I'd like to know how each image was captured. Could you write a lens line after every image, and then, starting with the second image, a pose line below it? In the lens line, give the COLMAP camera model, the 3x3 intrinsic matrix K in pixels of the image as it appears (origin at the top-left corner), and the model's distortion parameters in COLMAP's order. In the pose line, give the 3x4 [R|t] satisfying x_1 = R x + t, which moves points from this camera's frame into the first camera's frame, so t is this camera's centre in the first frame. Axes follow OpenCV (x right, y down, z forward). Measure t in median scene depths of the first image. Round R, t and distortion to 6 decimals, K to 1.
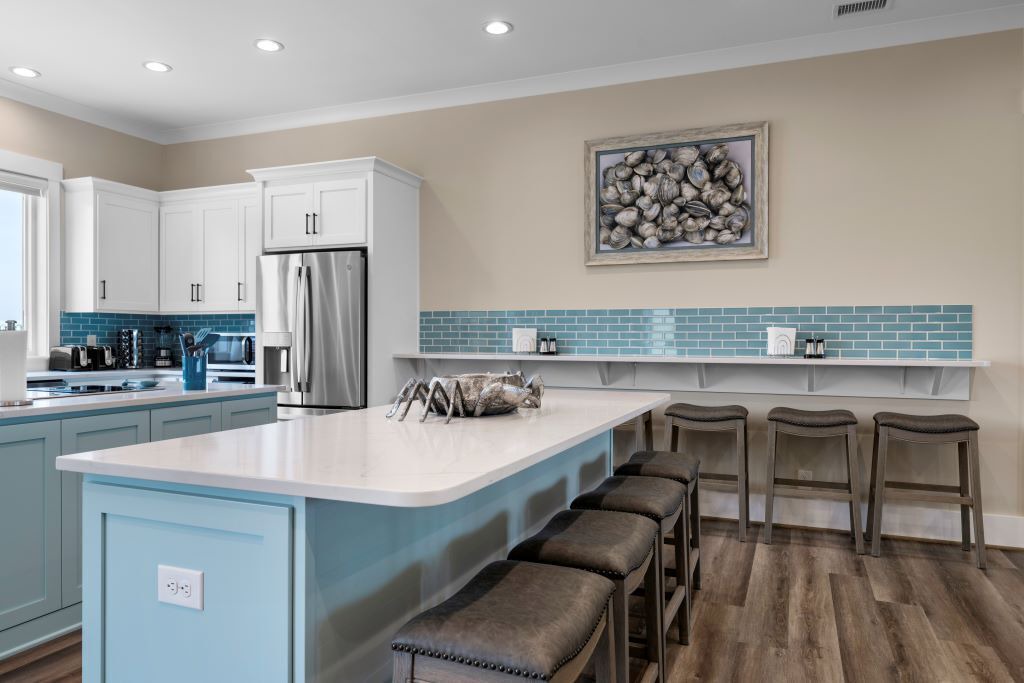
lens RADIAL K [[685.5, 0, 514.6], [0, 685.5, 344.4], [0, 0, 1]] dist [0.005165, -0.001656]
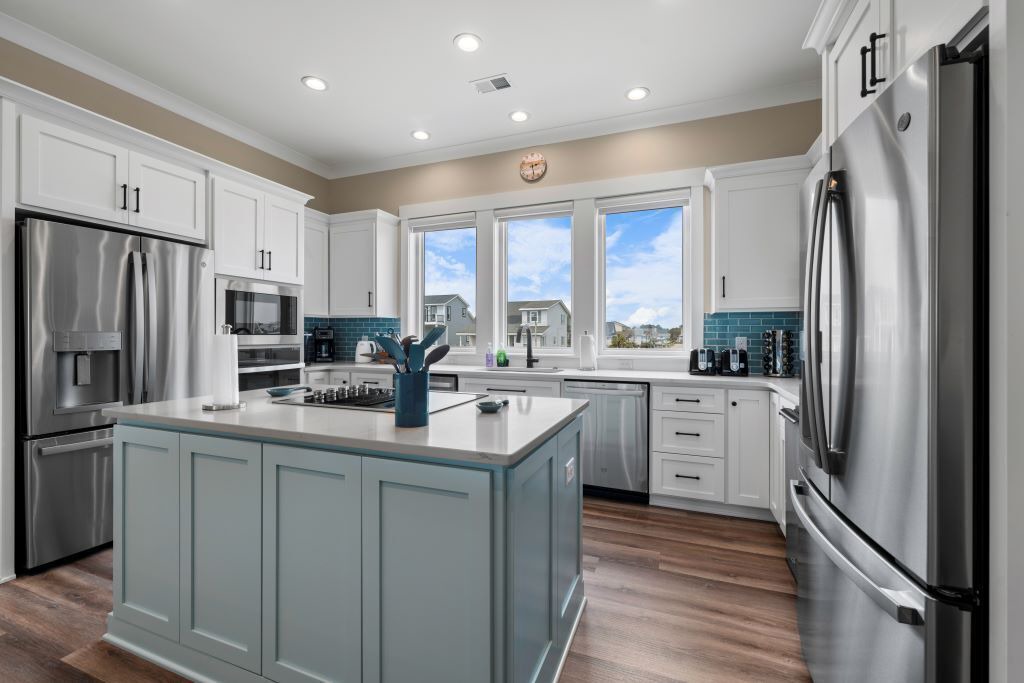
lens RADIAL K [[424.5, 0, 514.9], [0, 424.5, 334.4], [0, 0, 1]] dist [-0.001141, 0.000360]
pose [[0.023075, -0.006571, -0.999712, -0.053504], [-0.009811, 0.999929, -0.006799, -0.011927], [0.999686, 0.009965, 0.023009, 0.811323]]
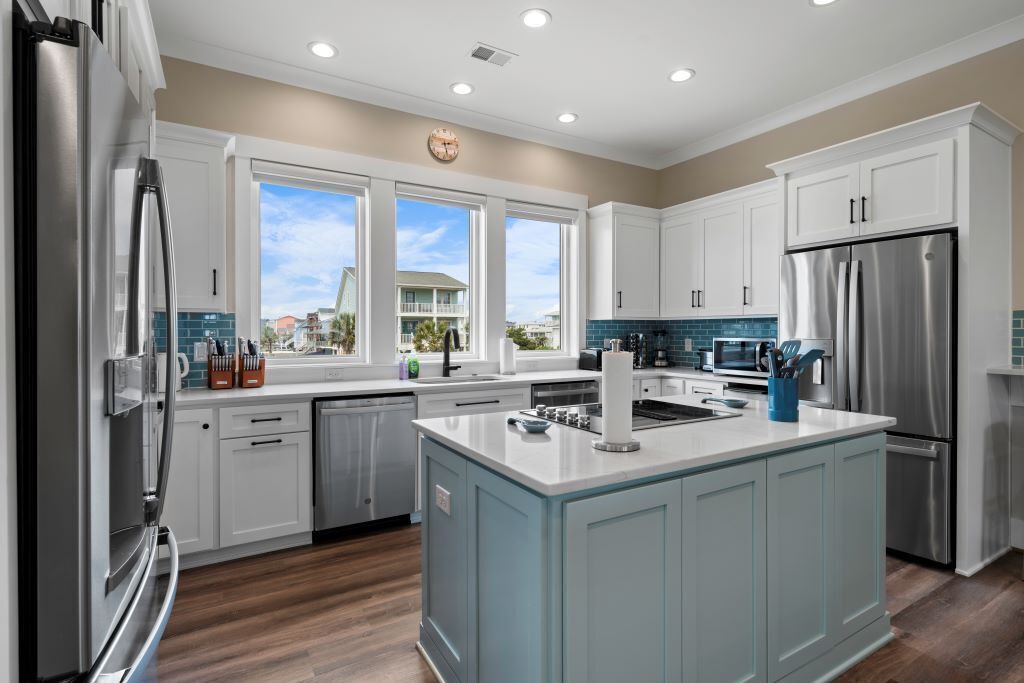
lens RADIAL K [[493.8, 0, 516.0], [0, 493.8, 336.7], [0, 0, 1]] dist [-0.005759, -0.000800]
pose [[0.799537, 0.002352, -0.600612, -0.278002], [-0.001060, 0.999996, 0.002505, -0.022729], [0.600616, -0.001366, 0.799536, 0.274531]]
